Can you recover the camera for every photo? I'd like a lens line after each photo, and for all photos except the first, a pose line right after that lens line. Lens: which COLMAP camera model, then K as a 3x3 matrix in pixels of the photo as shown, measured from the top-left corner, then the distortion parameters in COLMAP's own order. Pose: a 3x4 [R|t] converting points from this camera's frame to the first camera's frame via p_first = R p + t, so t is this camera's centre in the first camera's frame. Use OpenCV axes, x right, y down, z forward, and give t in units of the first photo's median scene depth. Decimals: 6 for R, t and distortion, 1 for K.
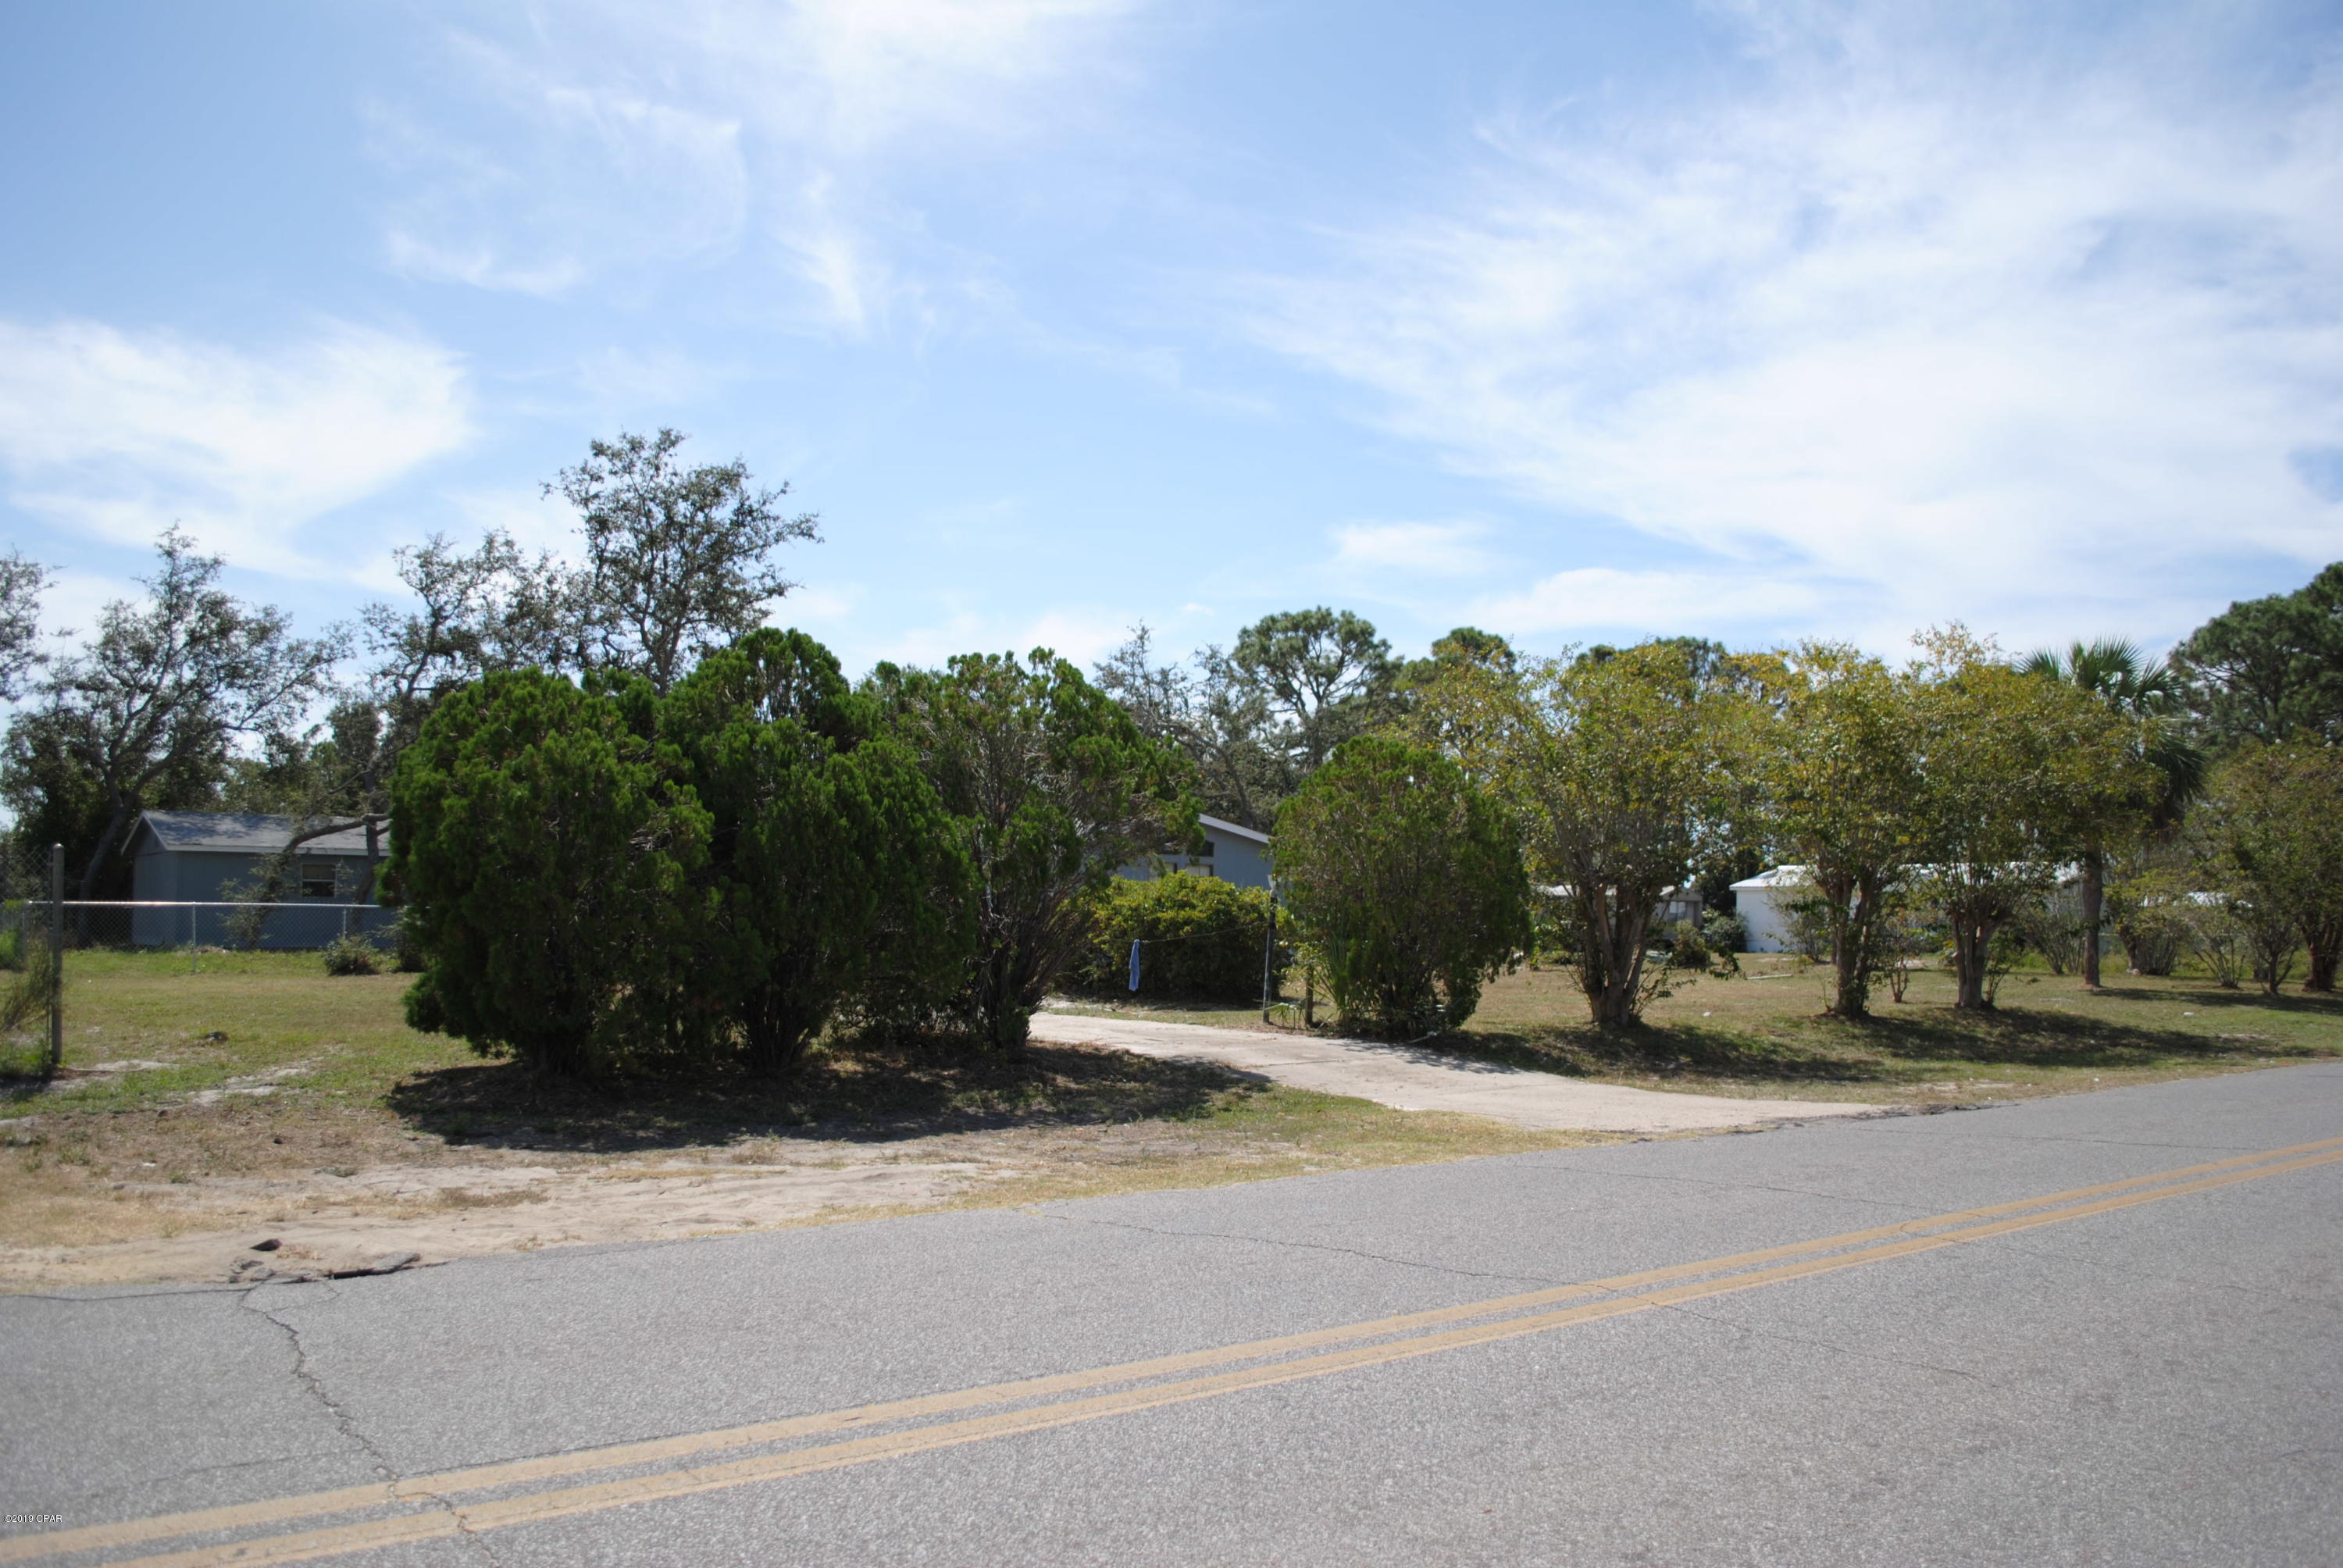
lens RADIAL K [[1862.9, 0, 1189.5], [0, 1862.9, 823.1], [0, 0, 1]] dist [-0.081588, 0.009191]
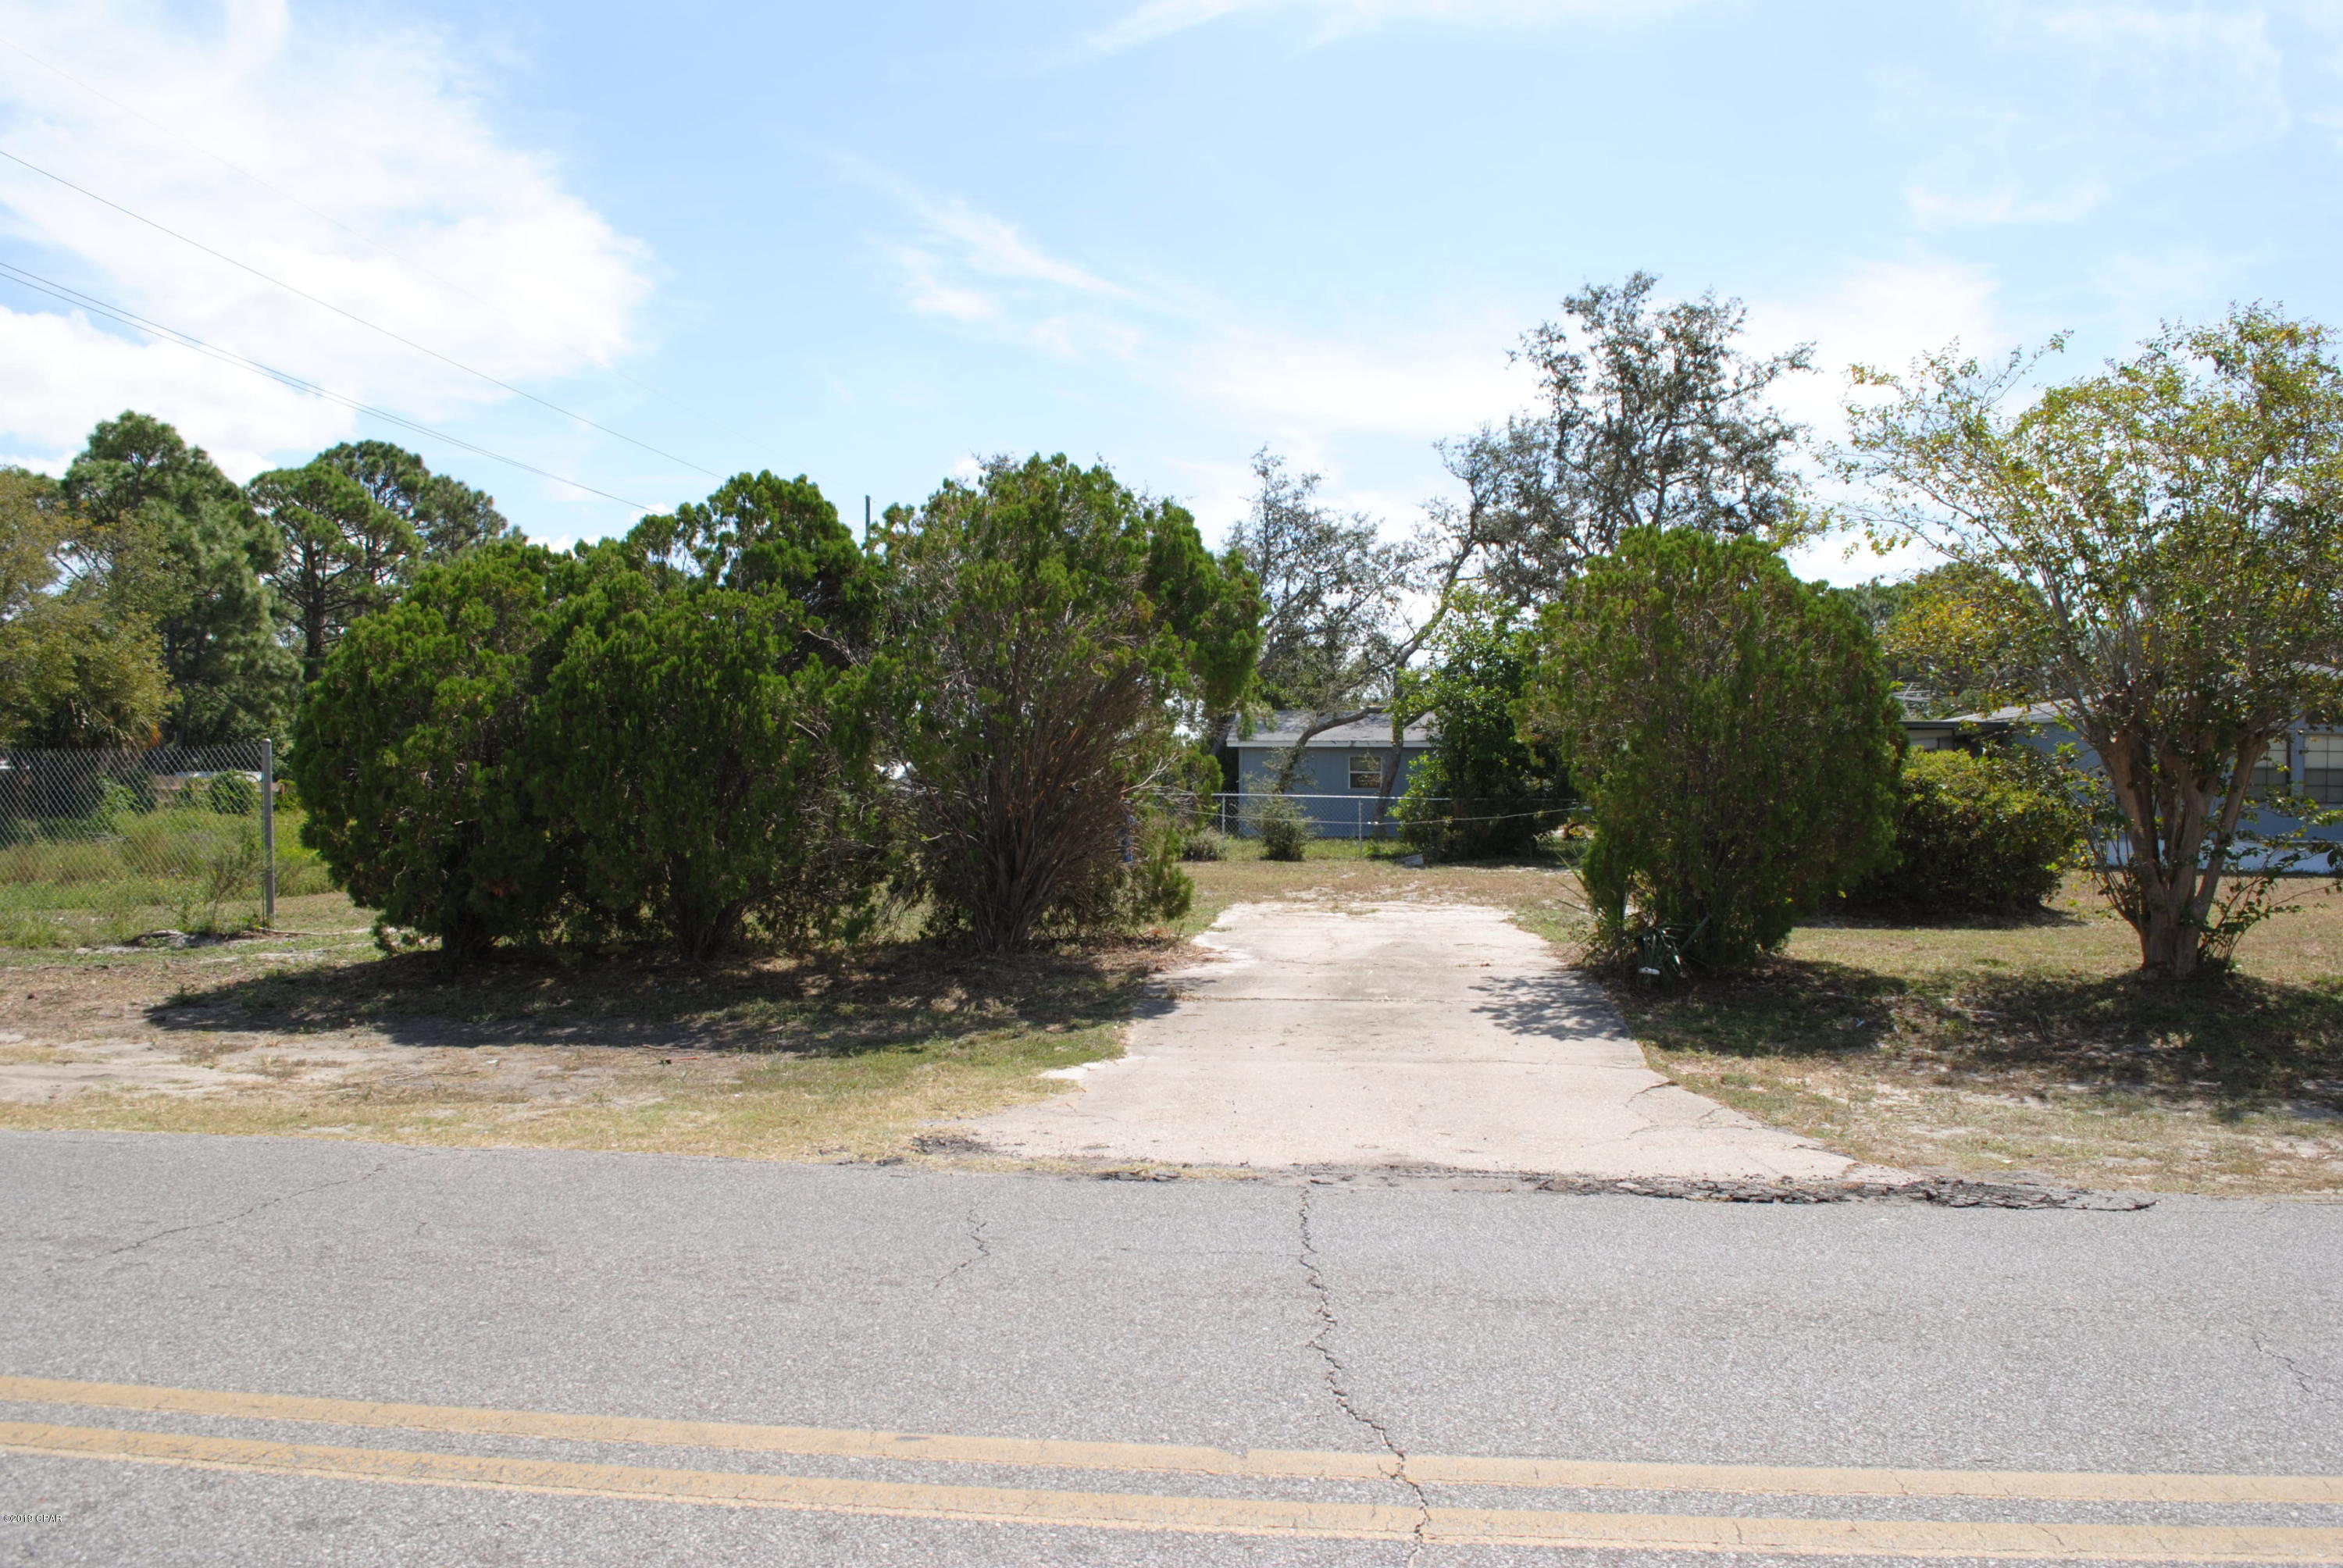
lens RADIAL K [[1839.3, 0, 1224.5], [0, 1839.3, 817.2], [0, 0, 1]] dist [-0.082699, 0.002563]
pose [[0.746643, -0.000031, -0.665225, 0.163560], [0.036001, 0.998536, 0.040361, 0.012422], [0.664251, -0.054084, 0.745551, 0.176496]]
